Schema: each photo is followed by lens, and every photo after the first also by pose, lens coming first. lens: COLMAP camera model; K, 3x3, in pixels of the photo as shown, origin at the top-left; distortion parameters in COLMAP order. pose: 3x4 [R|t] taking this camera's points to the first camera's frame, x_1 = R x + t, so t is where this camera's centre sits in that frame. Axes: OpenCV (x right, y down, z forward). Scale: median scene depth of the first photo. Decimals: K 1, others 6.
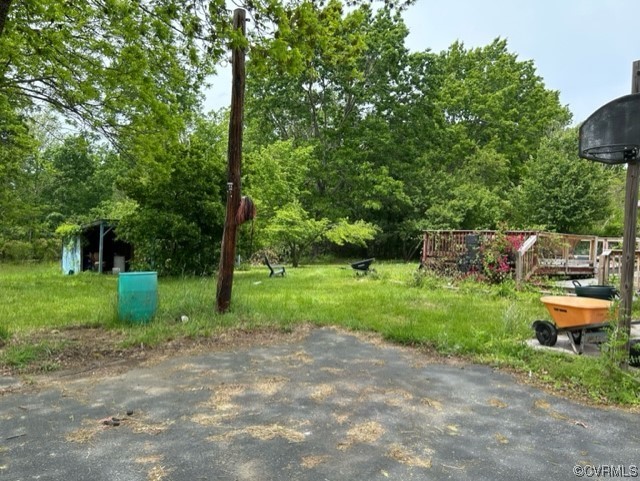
lens RADIAL K [[483.4, 0, 320.0], [0, 483.4, 239.5], [0, 0, 1]] dist [0.065055, -0.074255]
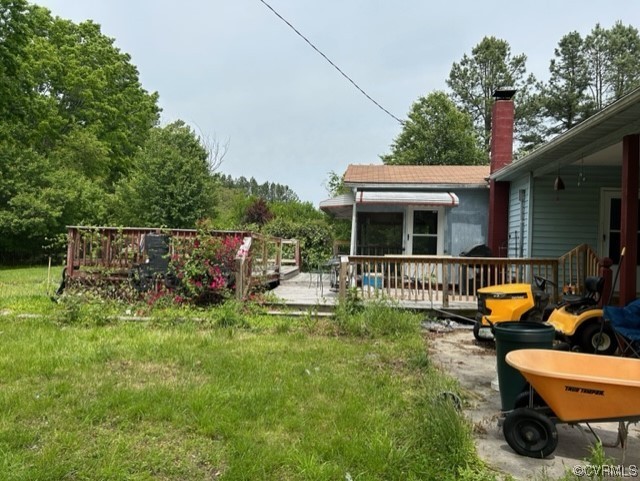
lens RADIAL K [[483.4, 0, 320.2], [0, 483.4, 239.8], [0, 0, 1]] dist [0.065055, -0.074255]
pose [[0.676324, 0.001127, 0.736604, -0.012431], [-0.004681, 0.999985, 0.002768, -0.002290], [-0.736590, -0.005320, 0.676319, 0.141795]]
